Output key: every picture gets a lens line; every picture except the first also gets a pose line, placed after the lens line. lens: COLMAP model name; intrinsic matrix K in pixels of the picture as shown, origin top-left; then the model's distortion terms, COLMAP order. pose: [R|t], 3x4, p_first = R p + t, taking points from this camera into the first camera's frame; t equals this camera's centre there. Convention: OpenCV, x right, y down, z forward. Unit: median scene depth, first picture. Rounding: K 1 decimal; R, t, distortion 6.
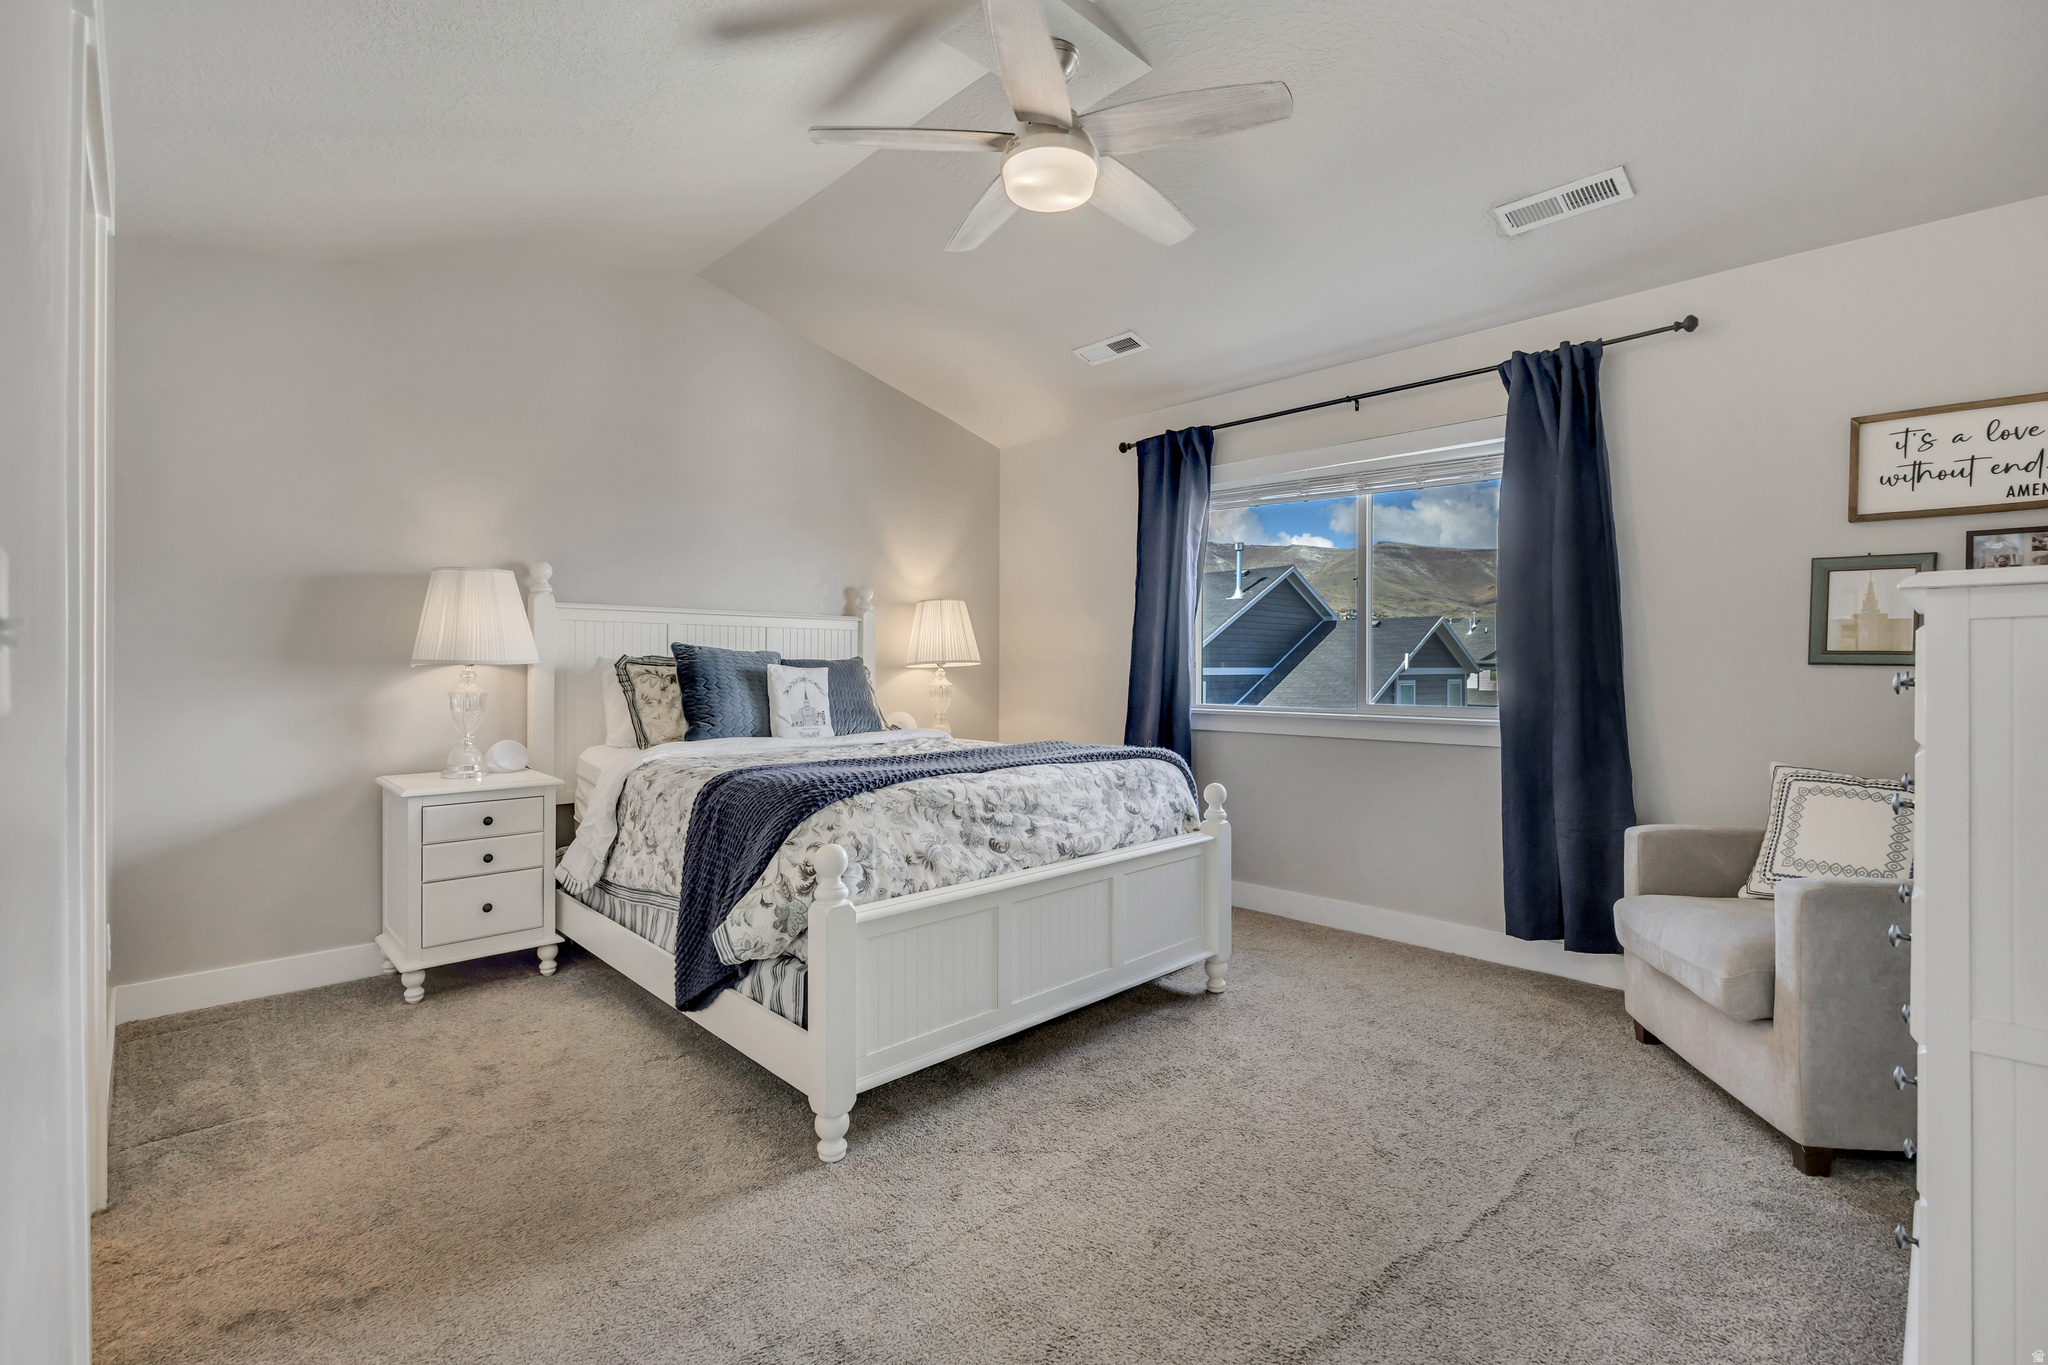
lens RADIAL K [[921.4, 0, 1019.8], [0, 921.4, 666.1], [0, 0, 1]] dist [-0.012022, -0.000404]
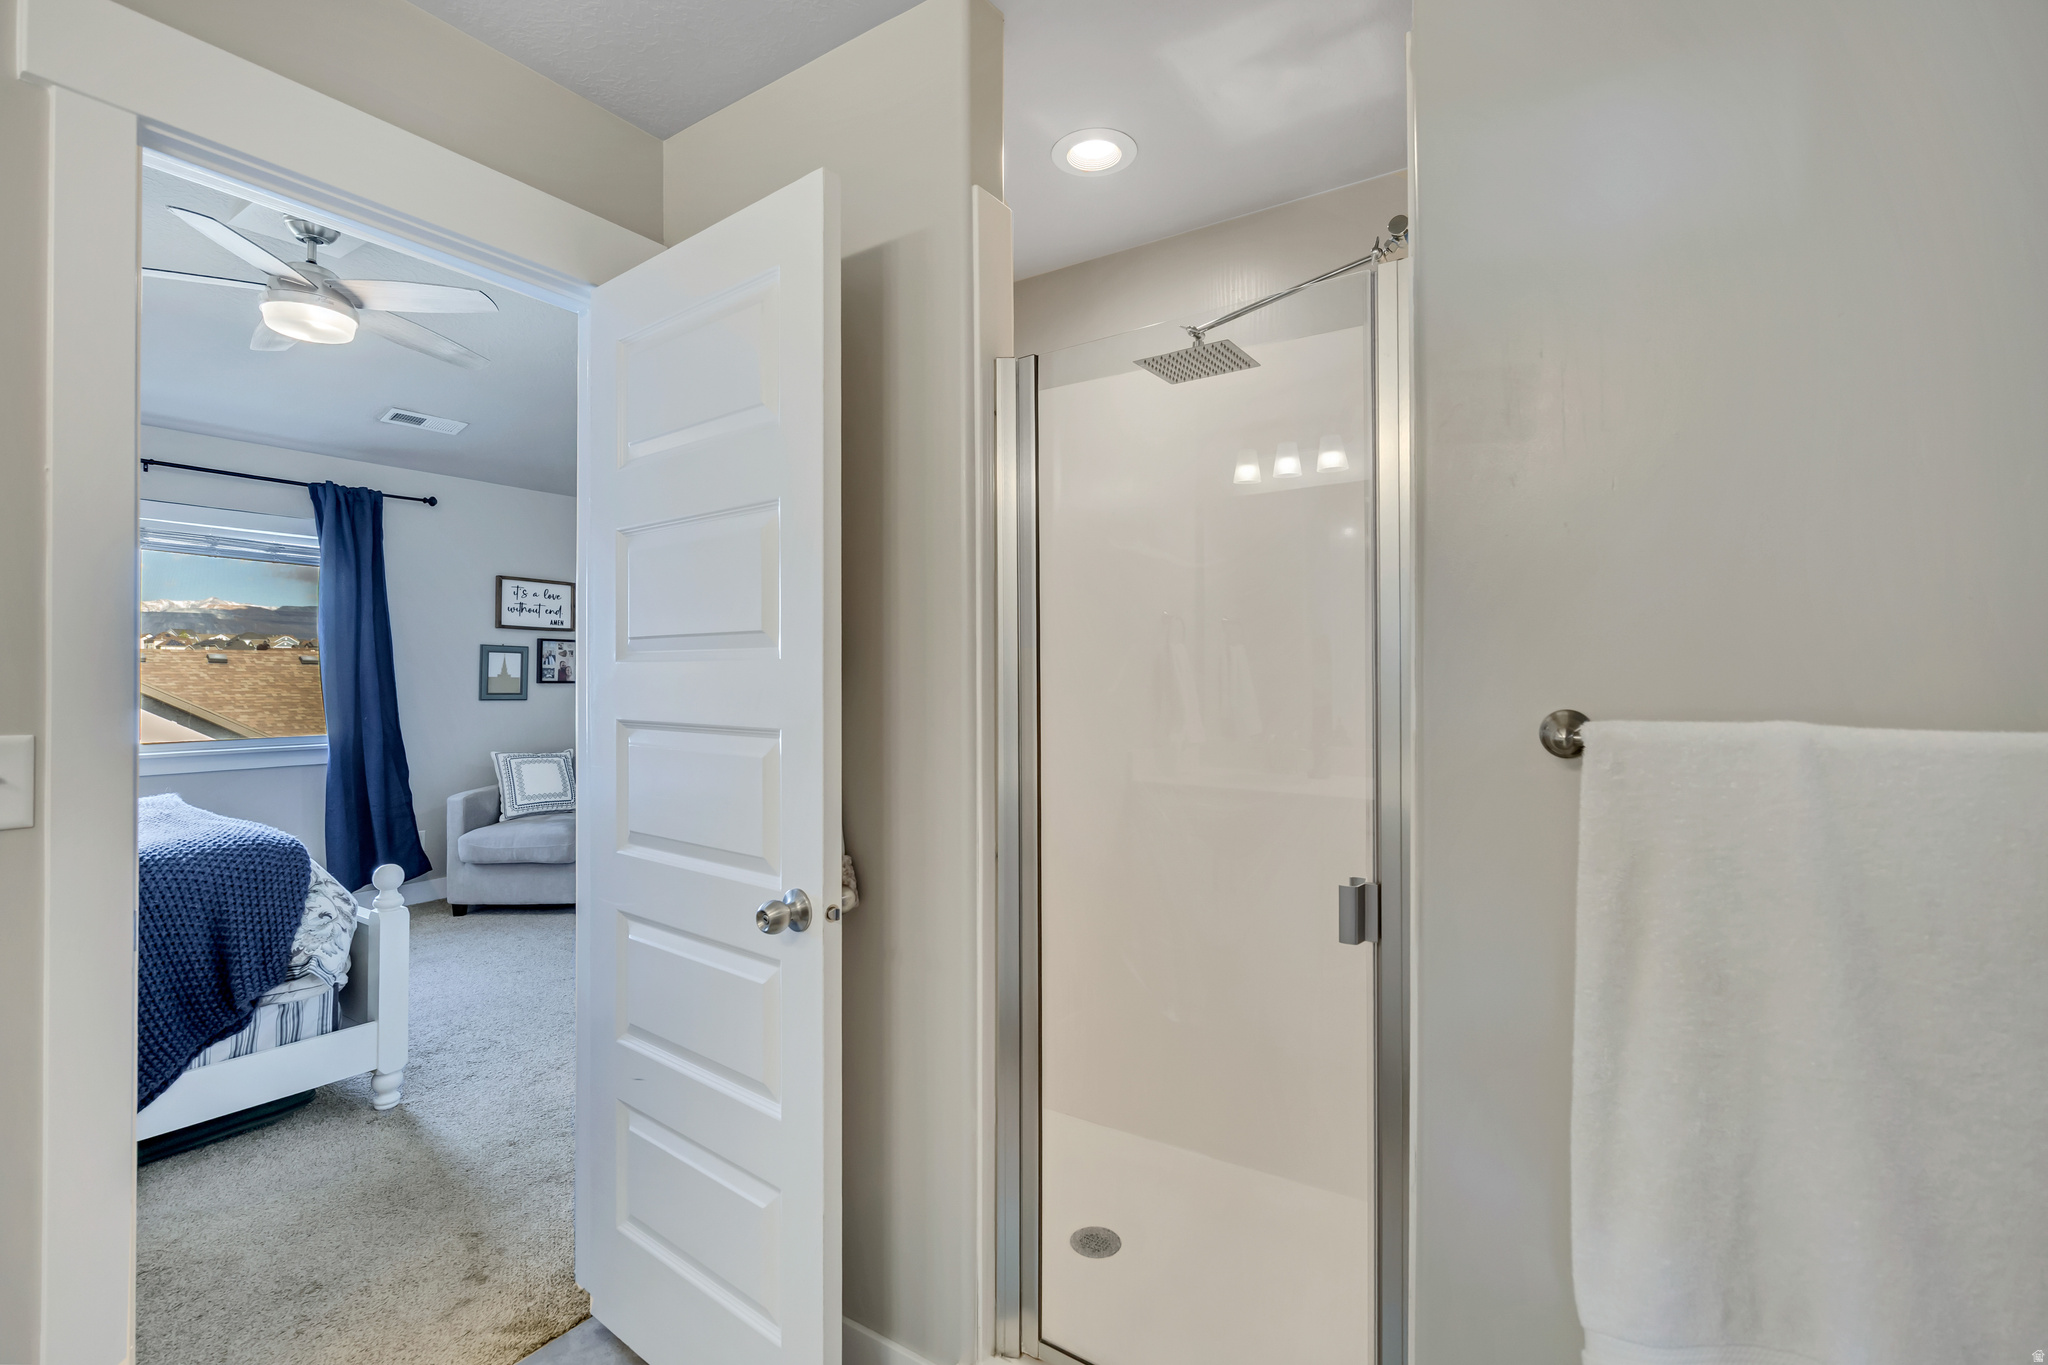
lens RADIAL K [[921.4, 0, 1019.8], [0, 921.4, 666.1], [0, 0, 1]] dist [-0.012022, -0.000404]
pose [[-0.210681, 0.011390, 0.977489, -1.310651], [-0.003352, 0.999918, -0.012374, -0.055850], [-0.977549, -0.005884, -0.210626, 0.321501]]
